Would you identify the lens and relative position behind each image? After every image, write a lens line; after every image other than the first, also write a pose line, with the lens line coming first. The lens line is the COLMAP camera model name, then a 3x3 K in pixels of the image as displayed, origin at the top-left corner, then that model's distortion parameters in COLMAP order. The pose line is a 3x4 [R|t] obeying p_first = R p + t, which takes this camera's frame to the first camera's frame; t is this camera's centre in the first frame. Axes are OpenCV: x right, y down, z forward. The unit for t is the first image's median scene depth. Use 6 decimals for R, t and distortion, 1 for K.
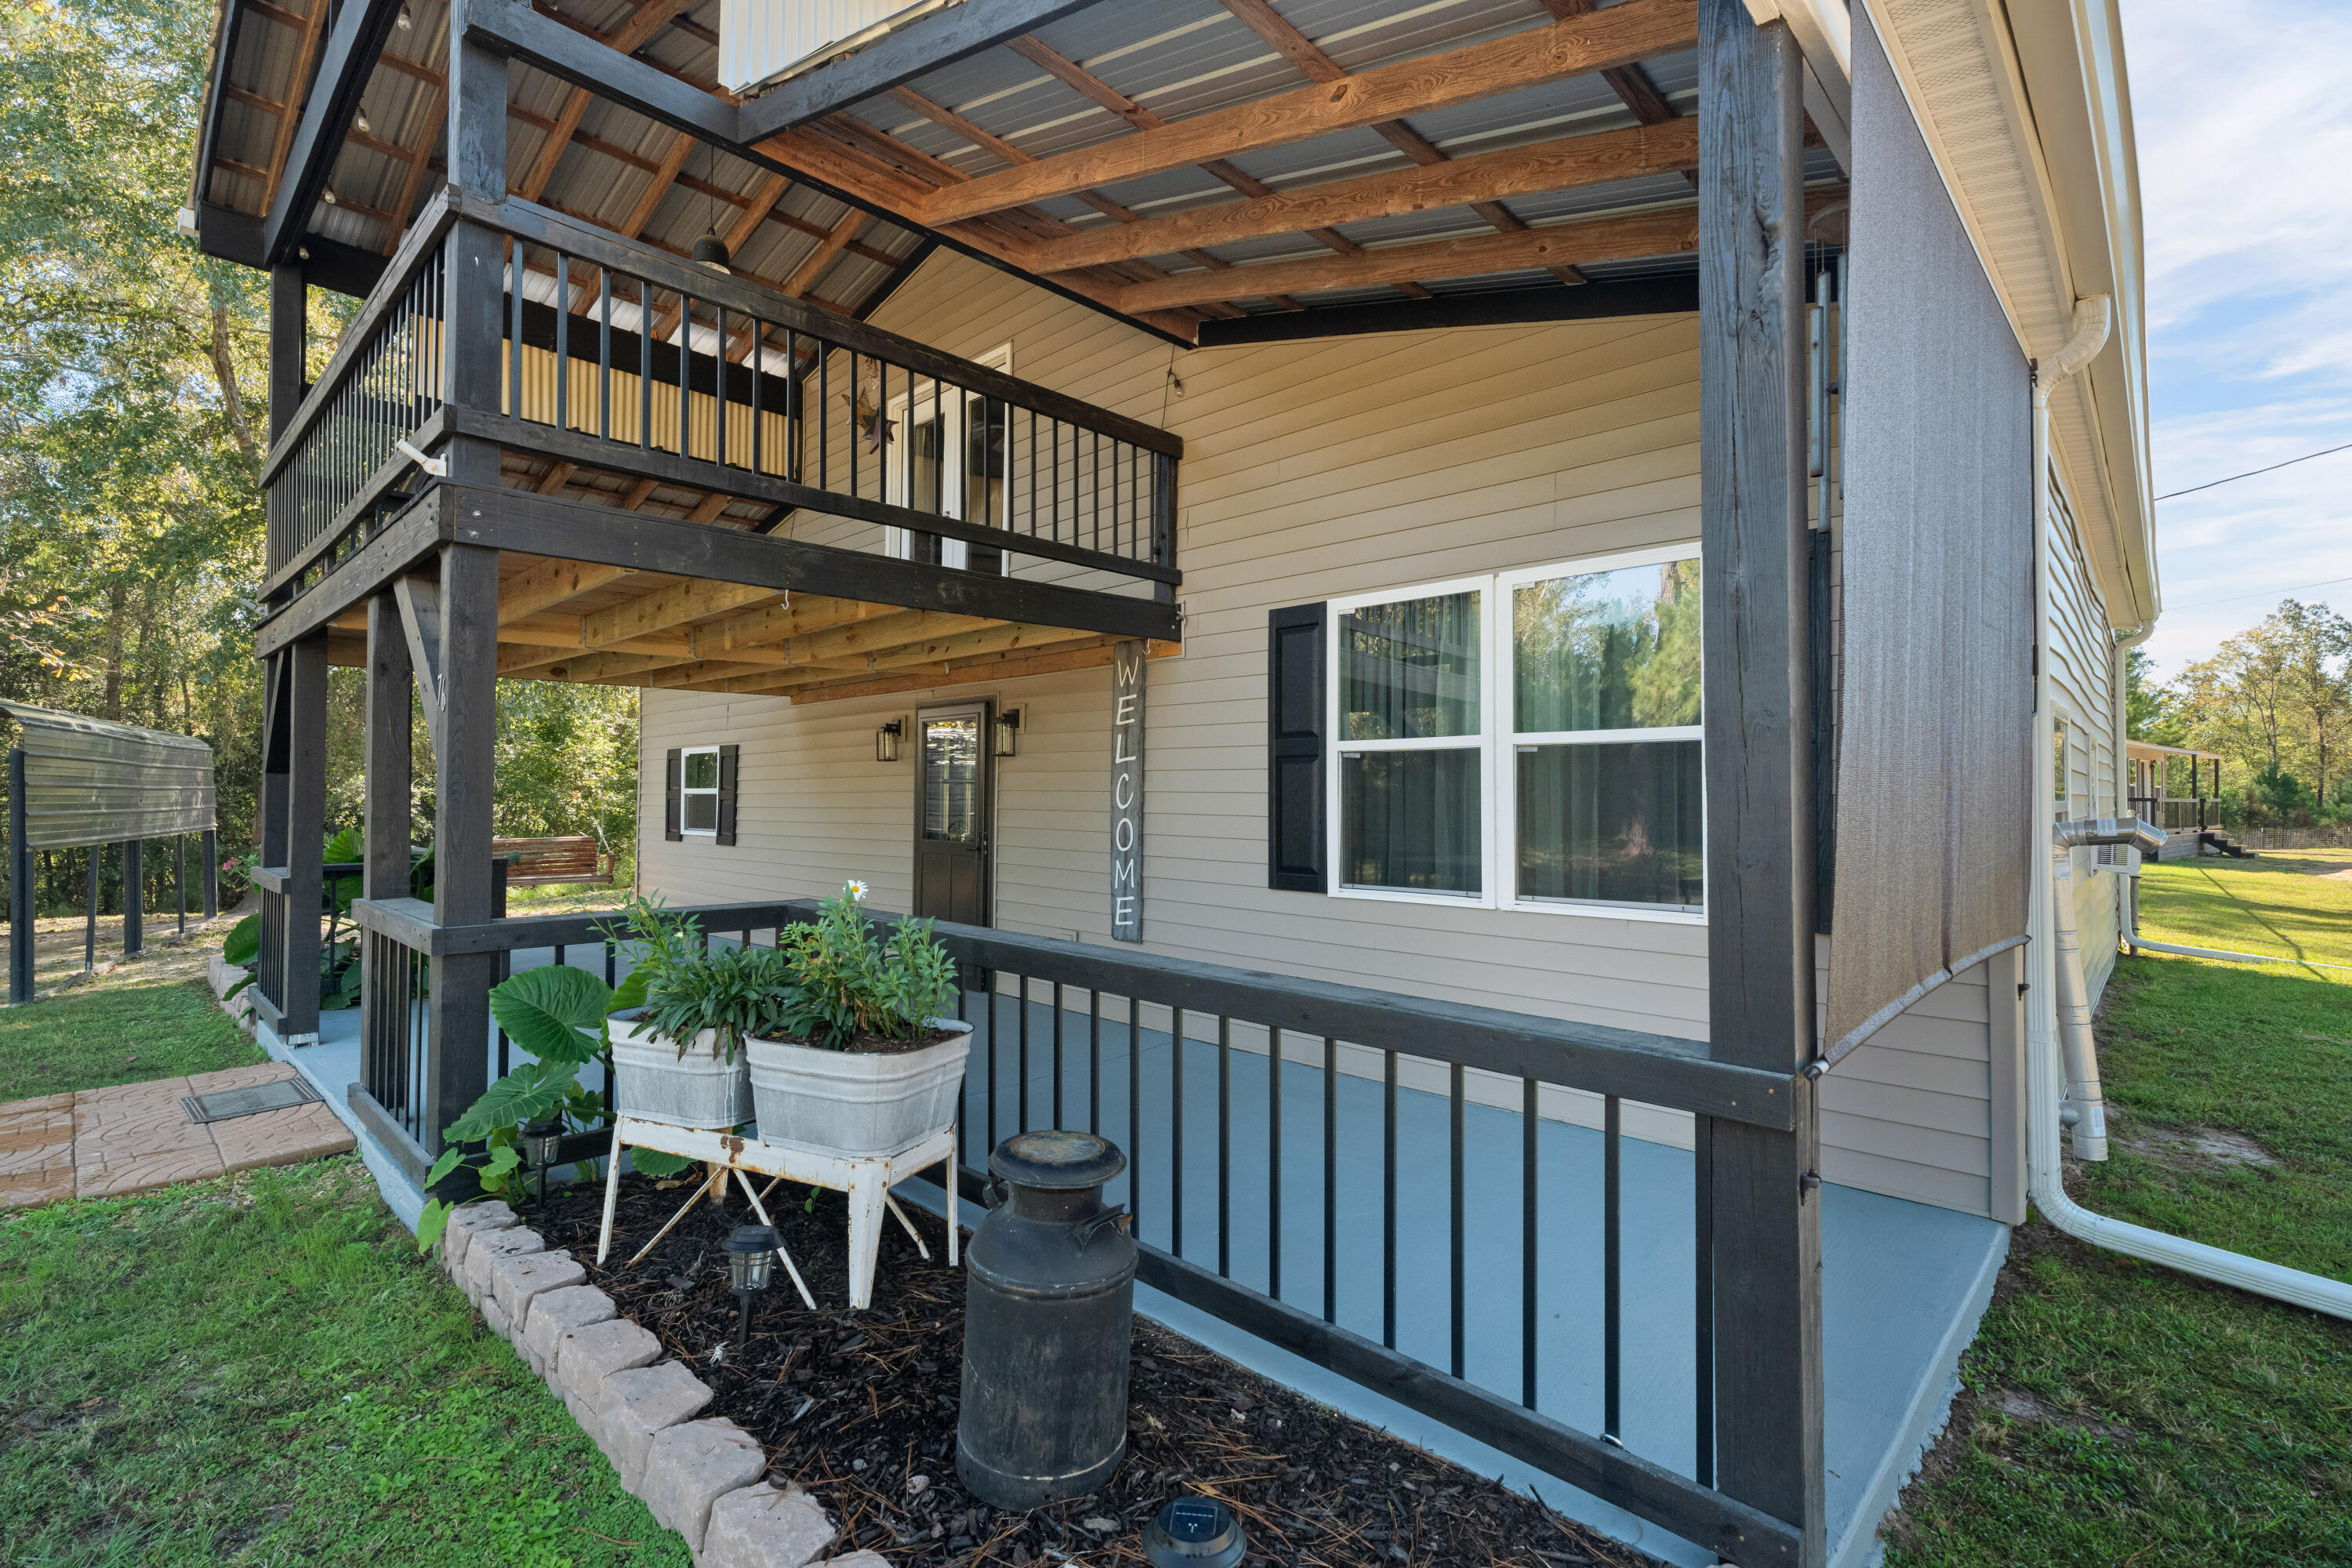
lens RADIAL K [[1066.9, 0, 1180.3], [0, 1066.9, 790.0], [0, 0, 1]] dist [0.002259, 0.000425]
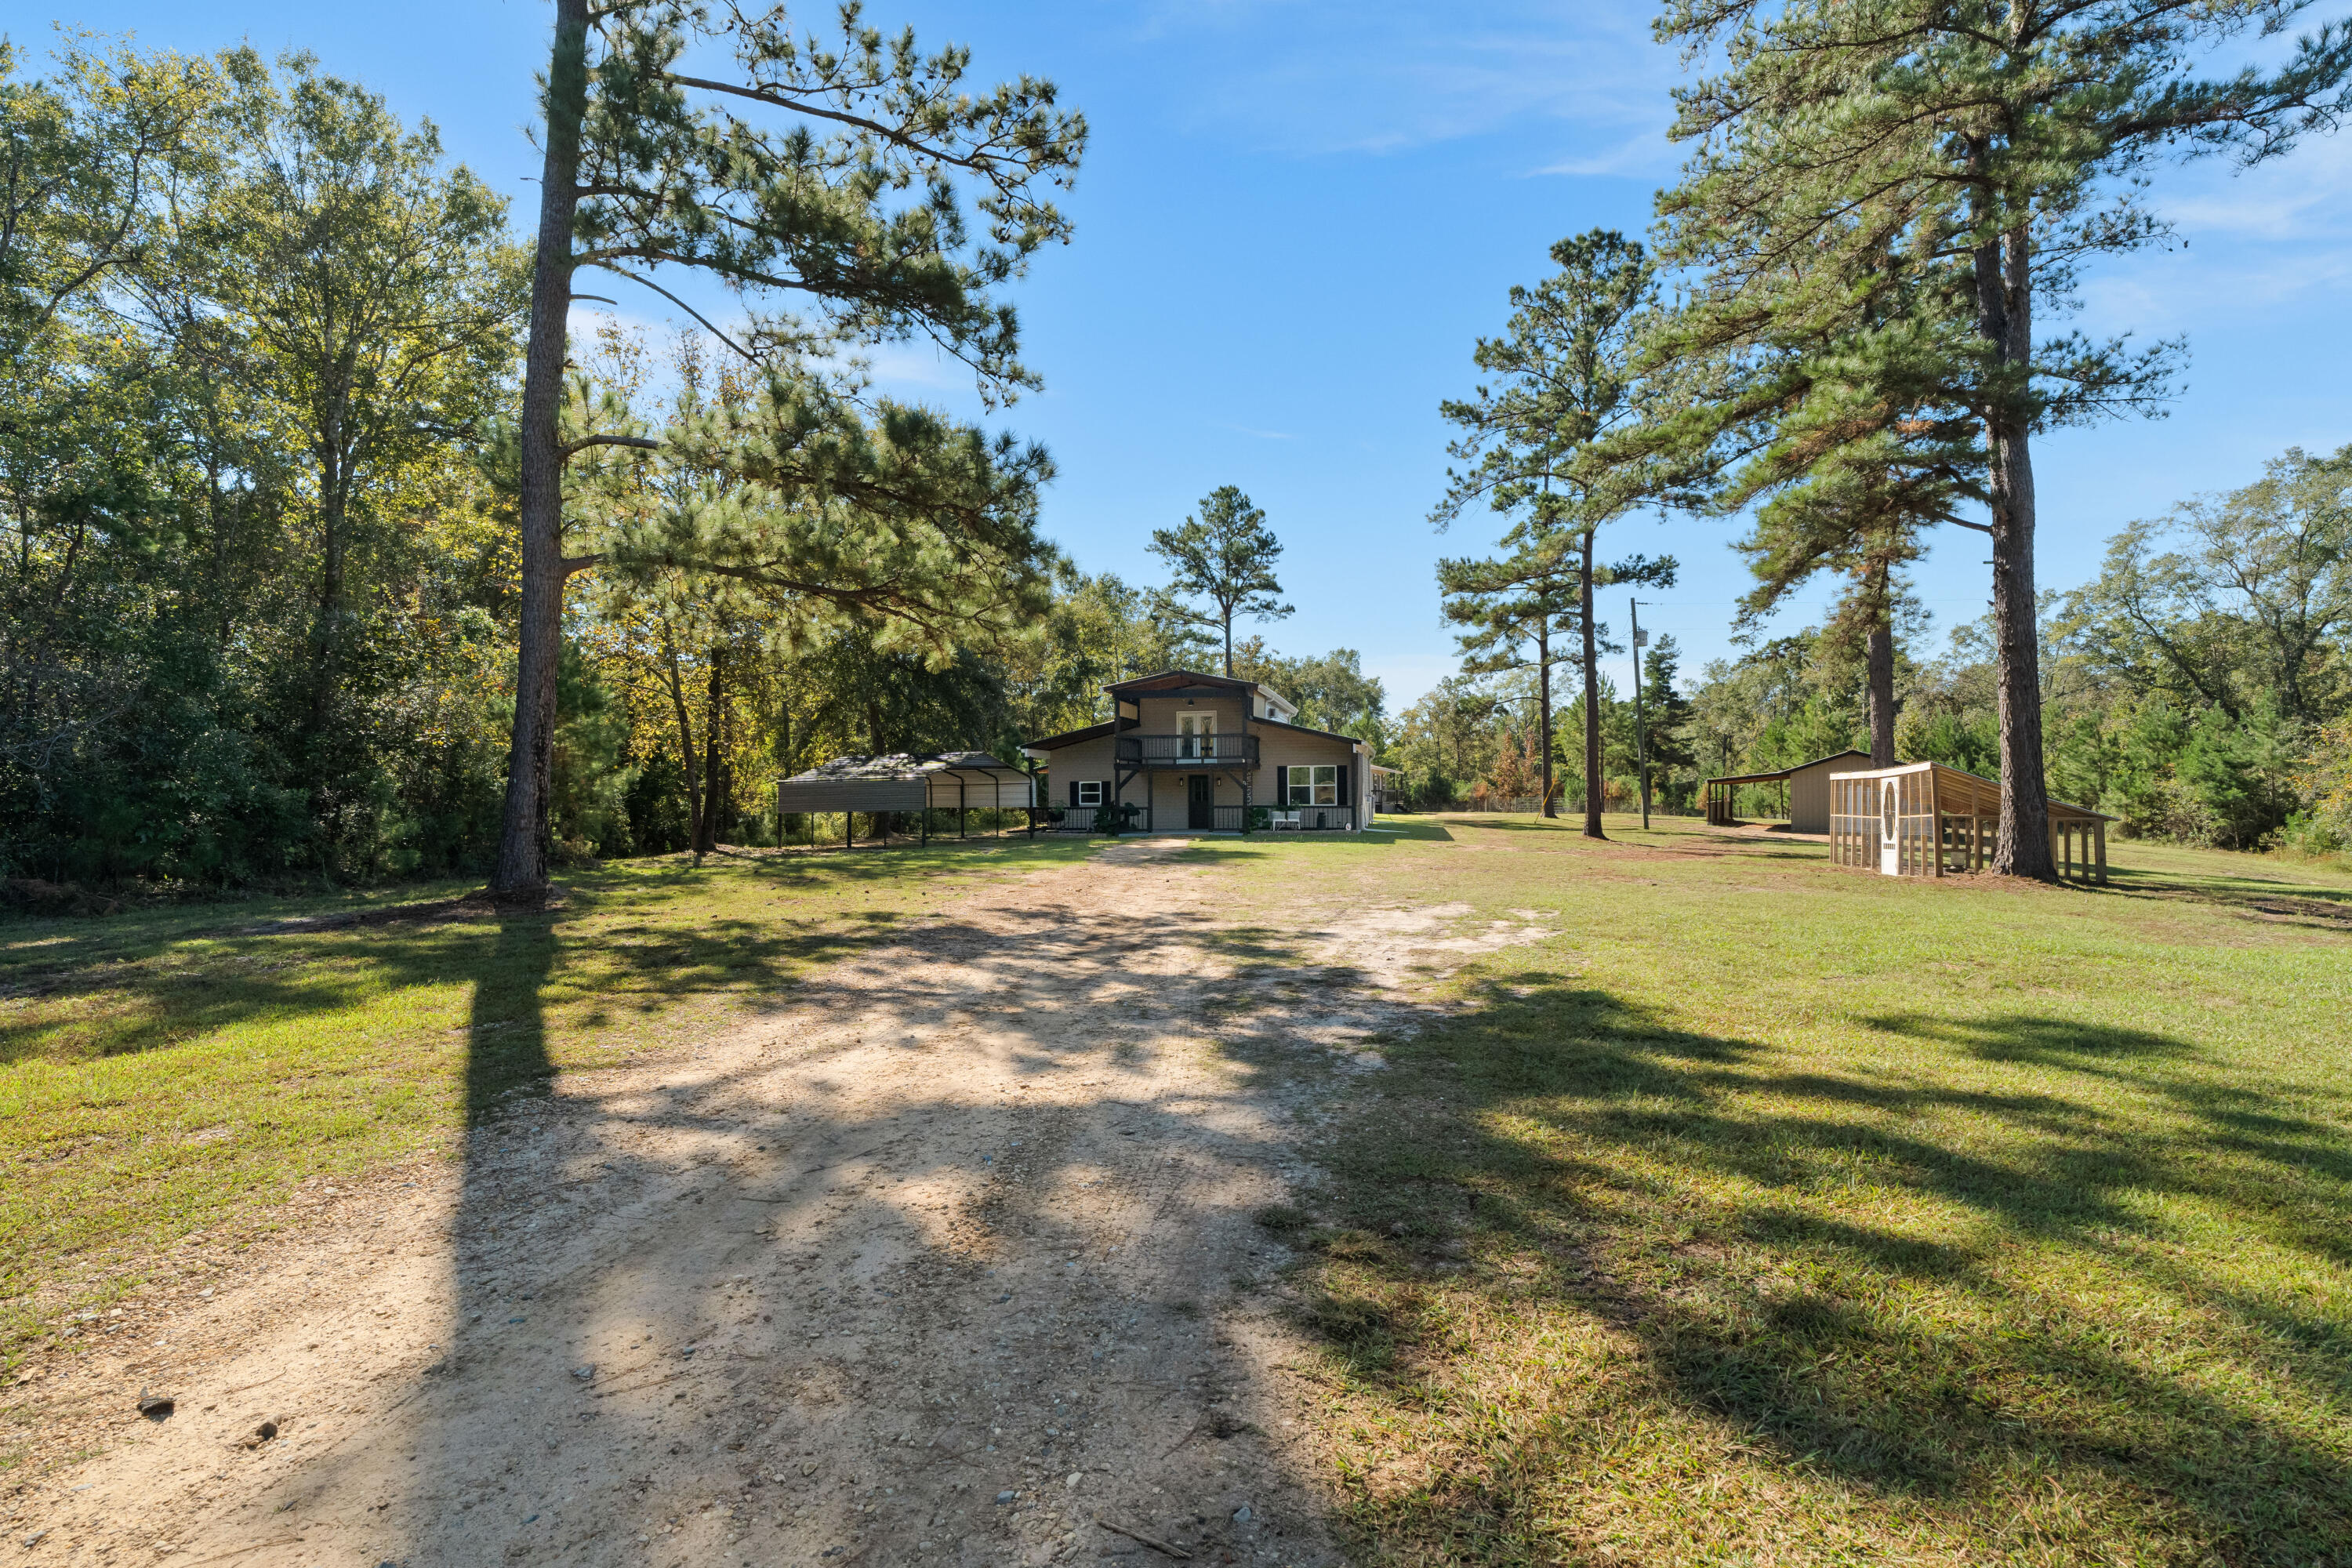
lens RADIAL K [[1049.4, 0, 1169.4], [0, 1049.4, 777.1], [0, 0, 1]] dist [0.000446, -0.000135]
pose [[0.864012, -0.000805, 0.503470, -3.953031], [0.003623, 0.999983, -0.004617, -0.066173], [-0.503458, 0.005813, 0.864000, -4.540564]]
